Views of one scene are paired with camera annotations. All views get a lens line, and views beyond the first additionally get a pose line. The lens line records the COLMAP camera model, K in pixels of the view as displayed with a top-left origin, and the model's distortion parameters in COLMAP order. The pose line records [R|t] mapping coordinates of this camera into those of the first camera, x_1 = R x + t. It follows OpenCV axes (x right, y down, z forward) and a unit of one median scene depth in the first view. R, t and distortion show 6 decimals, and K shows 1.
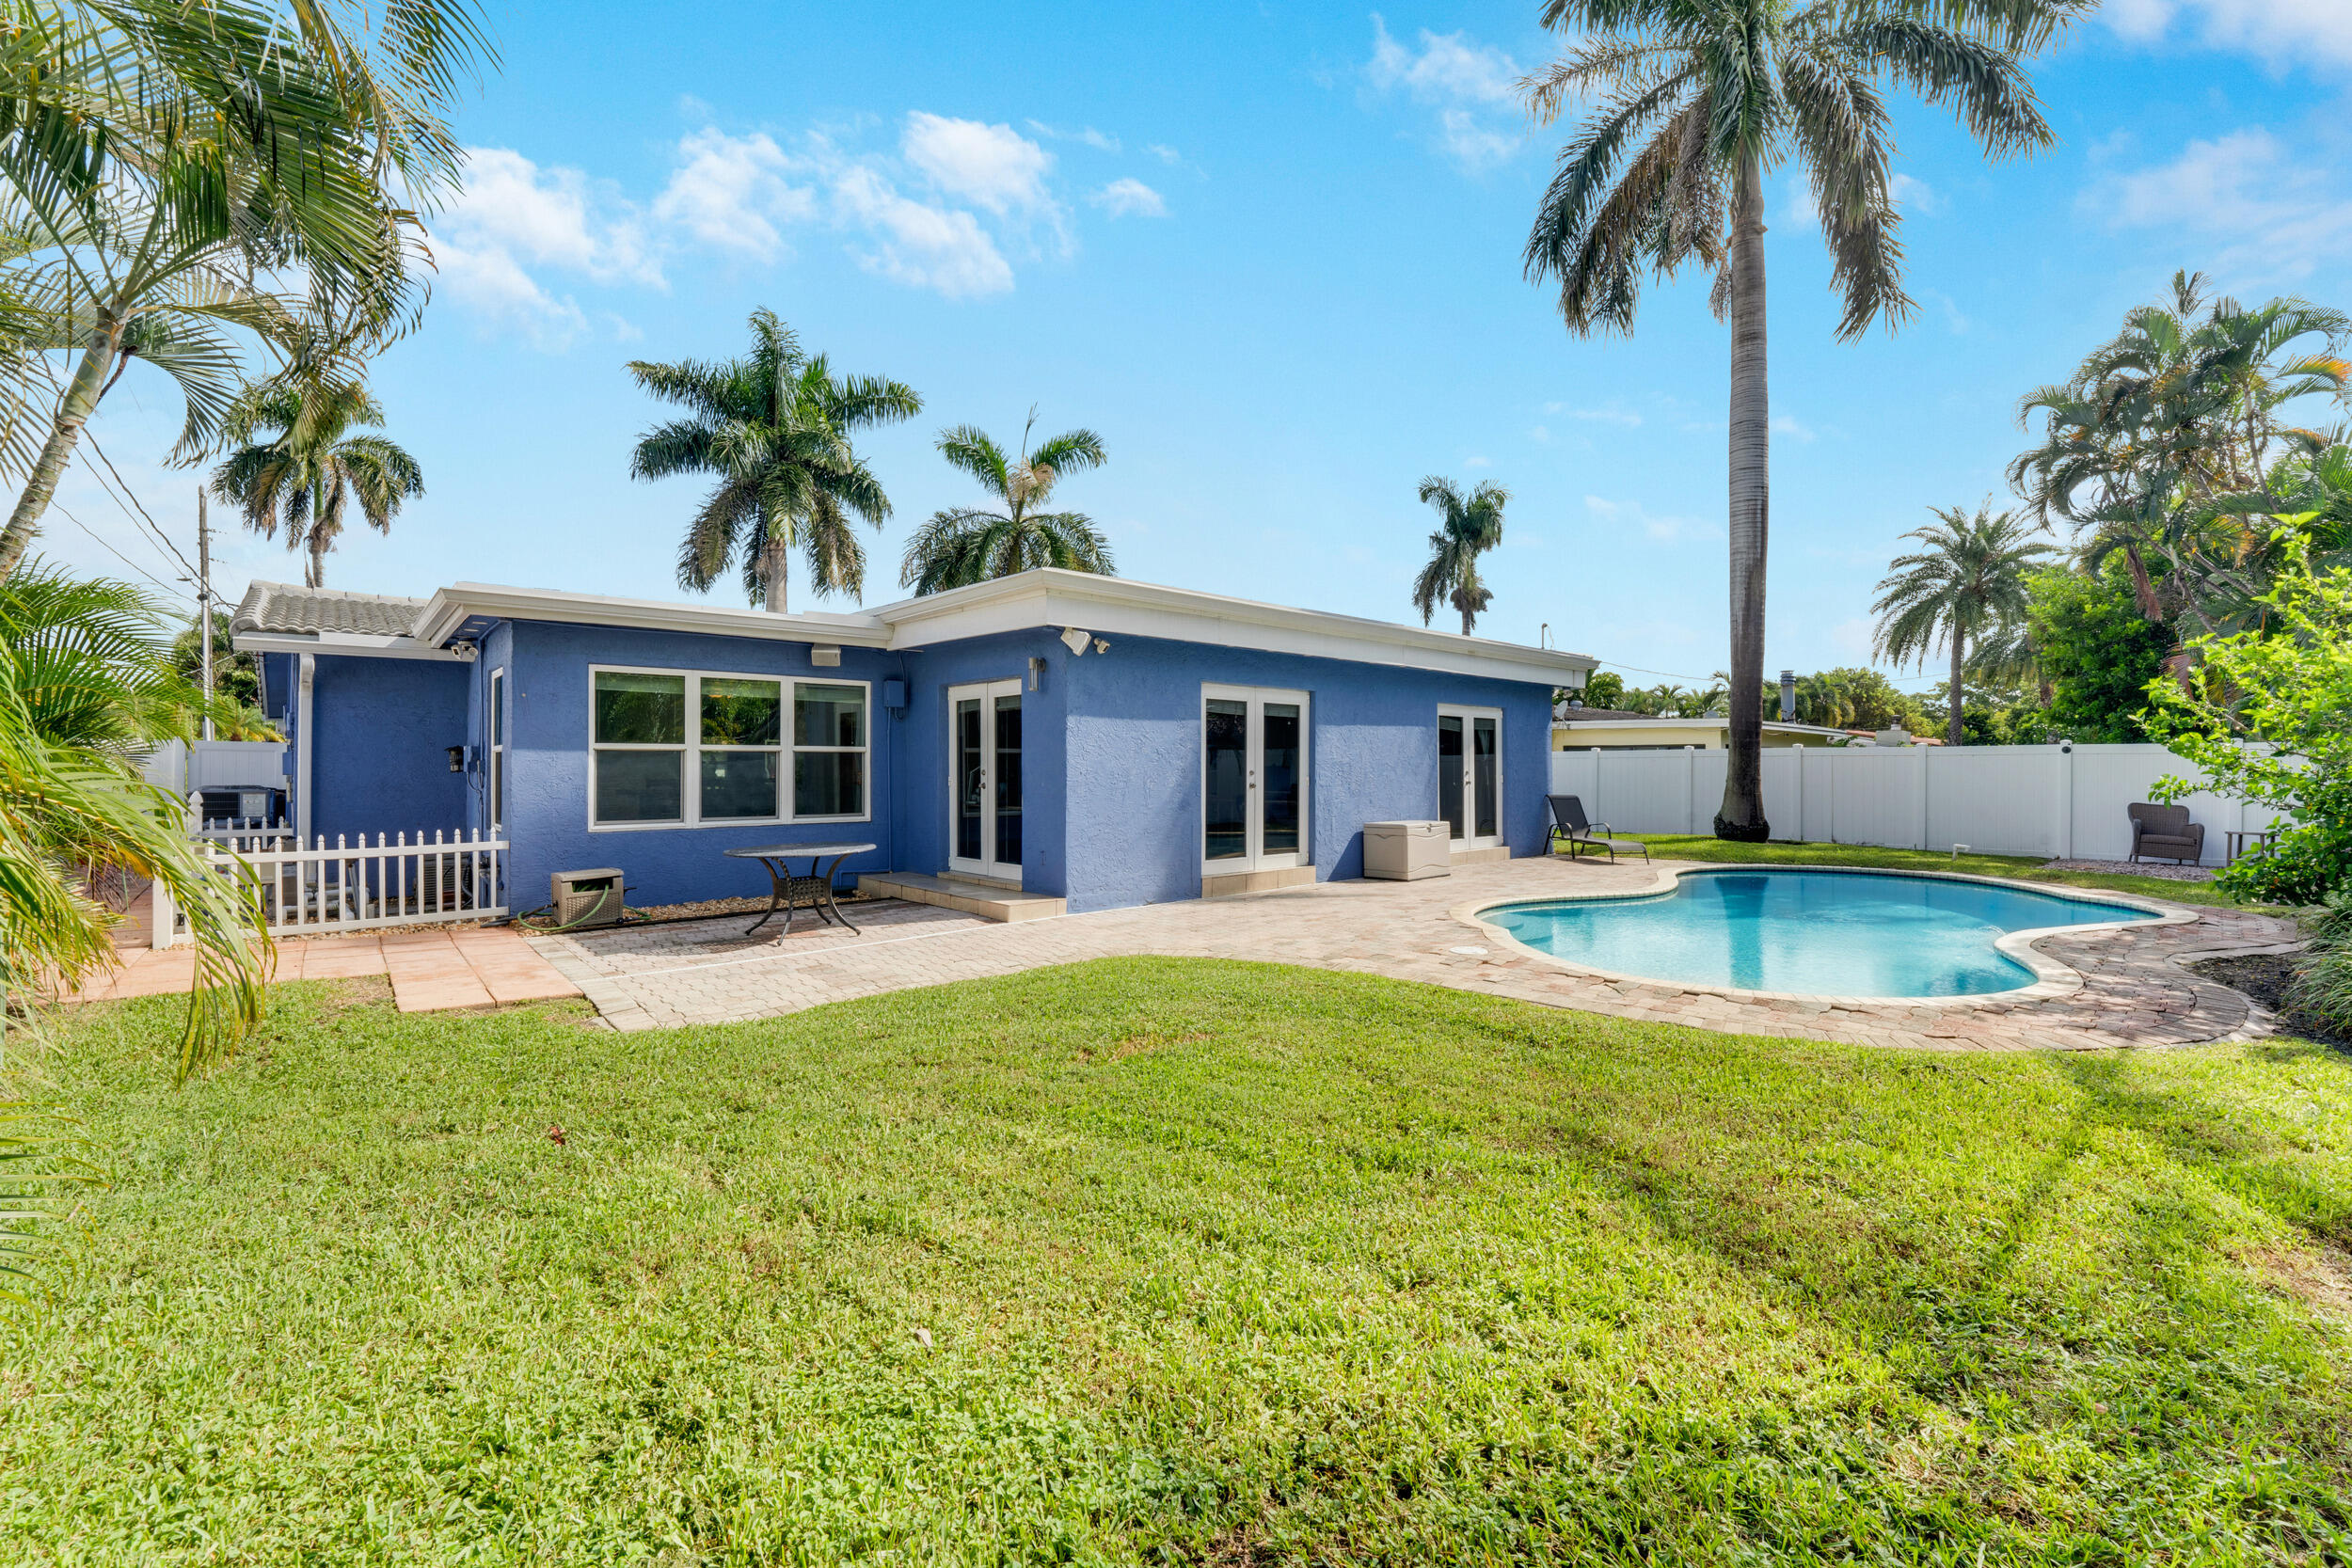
lens RADIAL K [[962.1, 0, 1168.2], [0, 962.1, 764.6], [0, 0, 1]] dist [-0.024424, 0.003117]
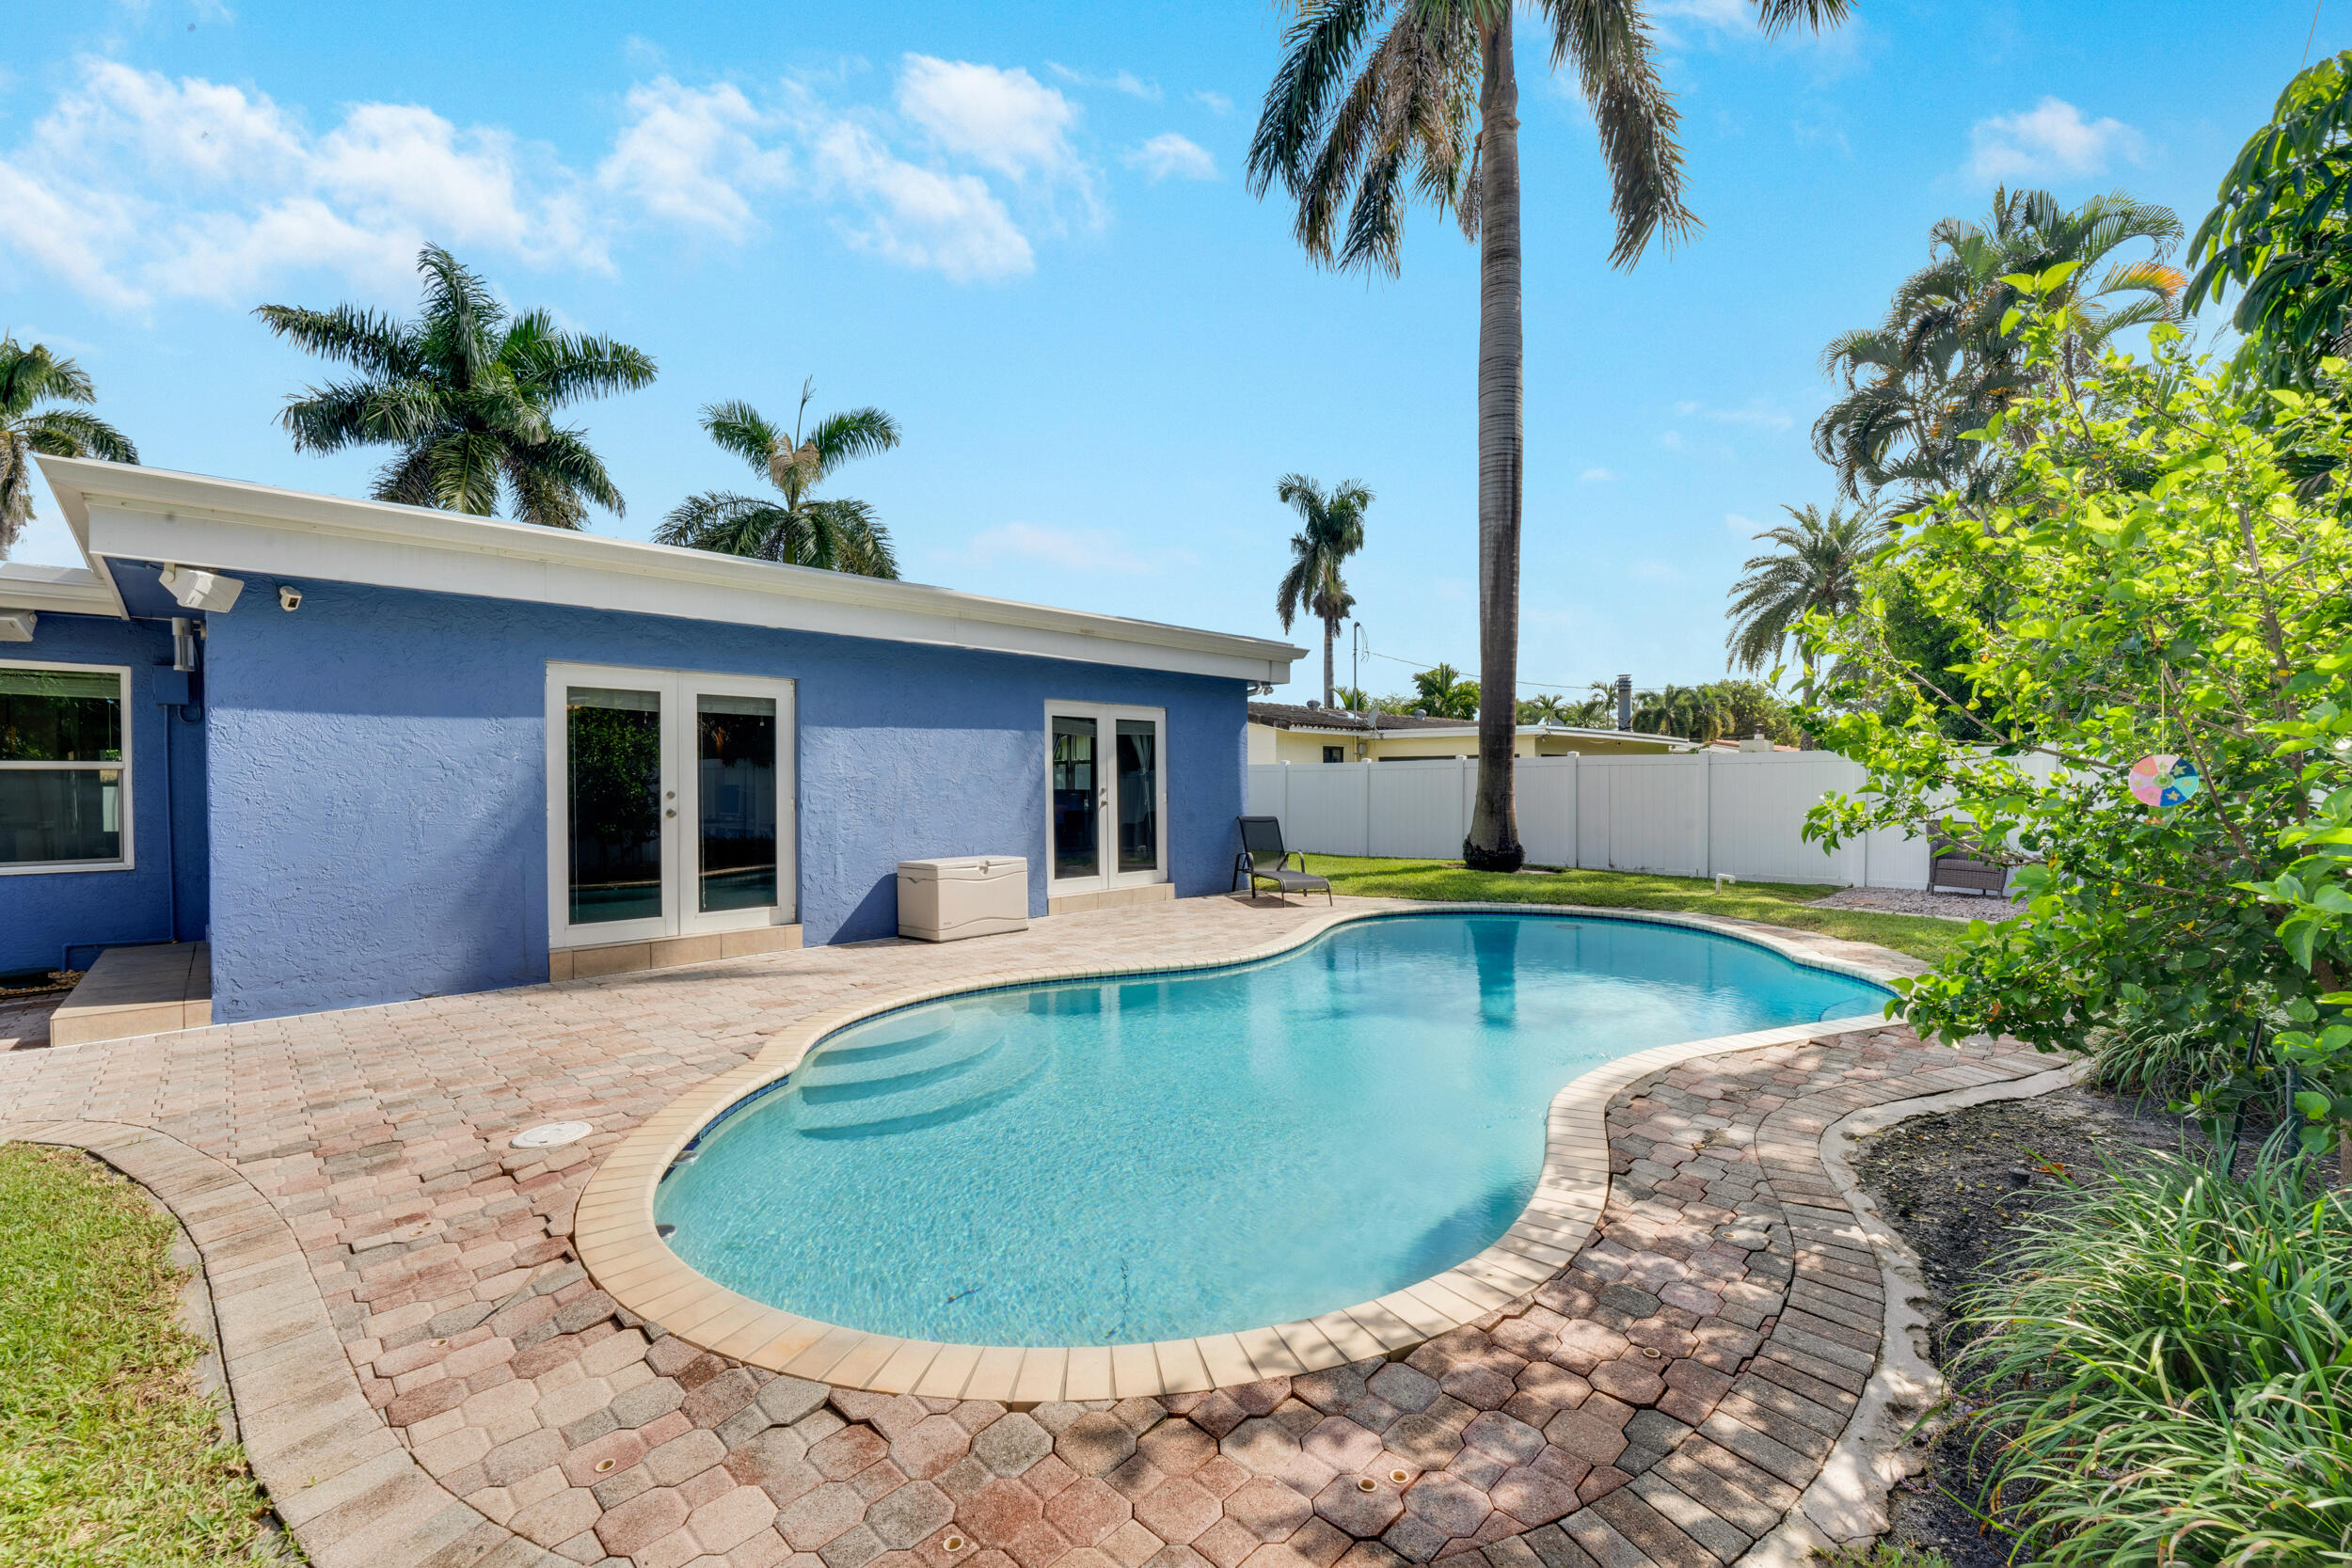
lens RADIAL K [[962.1, 0, 1153.1], [0, 962.1, 792.4], [0, 0, 1]] dist [-0.024424, 0.003117]
pose [[0.997928, -0.008724, 0.063741, 0.152330], [0.007919, 0.999886, 0.012882, 0.000230], [-0.063846, -0.012351, 0.997883, 0.114113]]
